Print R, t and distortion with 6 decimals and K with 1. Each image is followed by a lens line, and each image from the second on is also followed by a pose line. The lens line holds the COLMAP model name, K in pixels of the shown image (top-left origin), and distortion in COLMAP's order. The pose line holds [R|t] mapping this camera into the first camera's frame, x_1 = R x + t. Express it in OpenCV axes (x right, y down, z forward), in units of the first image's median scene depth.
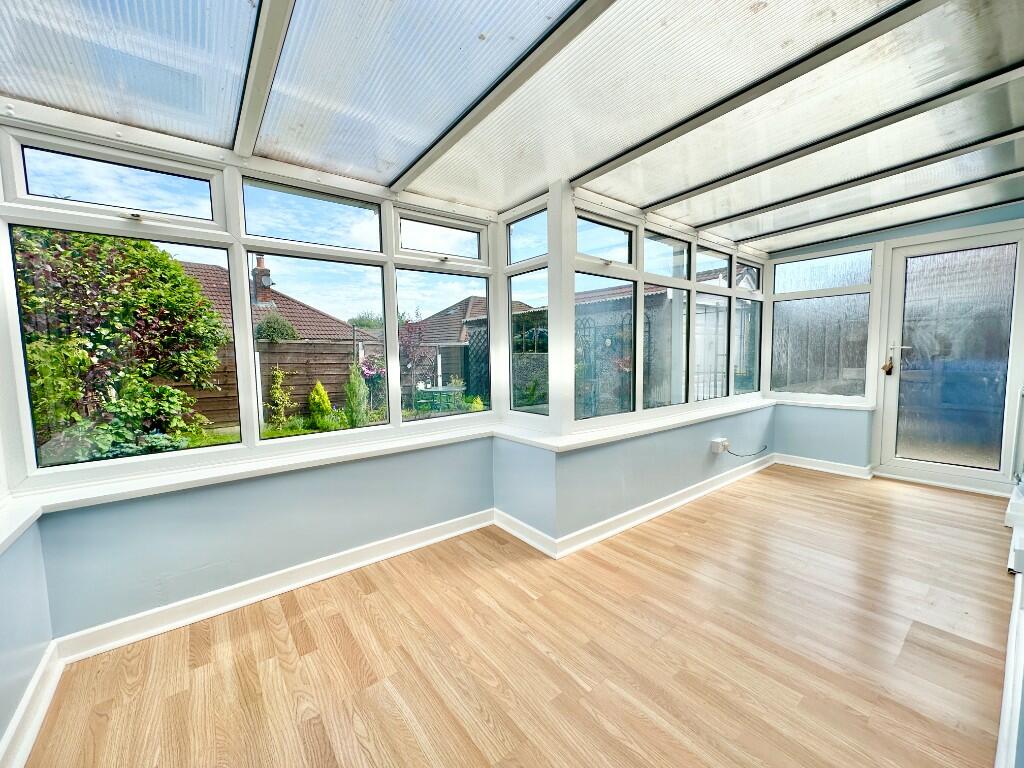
lens RADIAL K [[408.3, 0, 511.3], [0, 408.3, 384.7], [0, 0, 1]] dist [-0.004044, 0.000358]
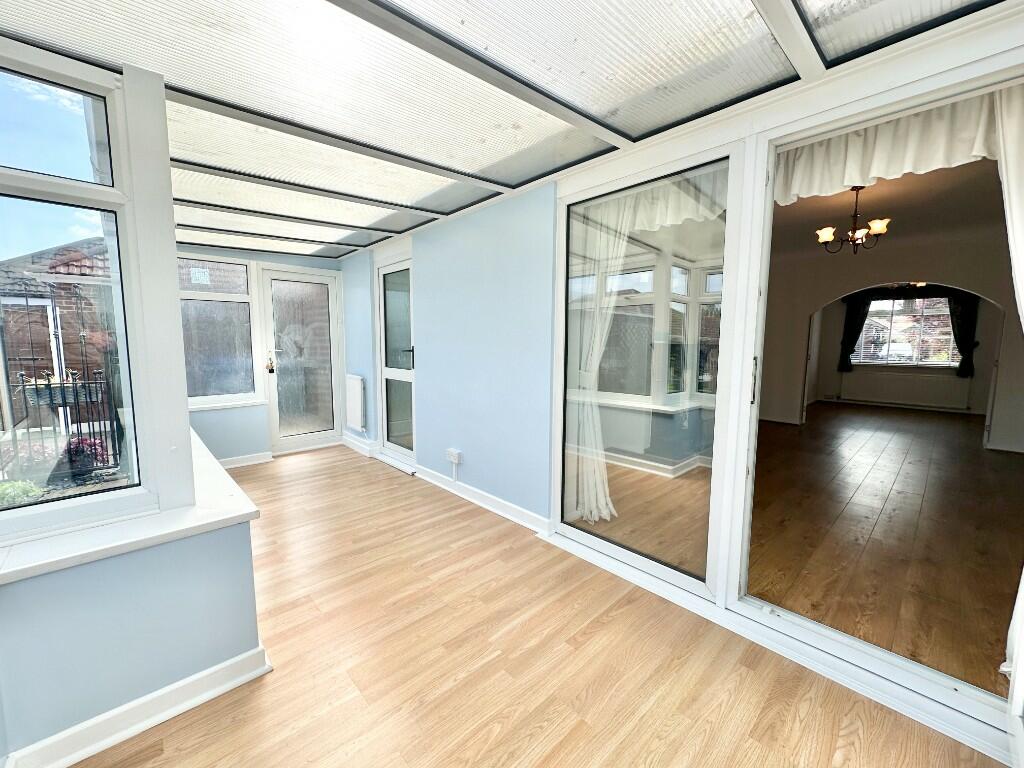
lens RADIAL K [[408.3, 0, 509.0], [0, 408.3, 385.3], [0, 0, 1]] dist [-0.004044, 0.000358]
pose [[-0.092000, -0.092883, 0.991418, -0.887475], [0.076228, 0.992061, 0.100017, -0.138275], [-0.992837, 0.084775, -0.084190, 0.968074]]
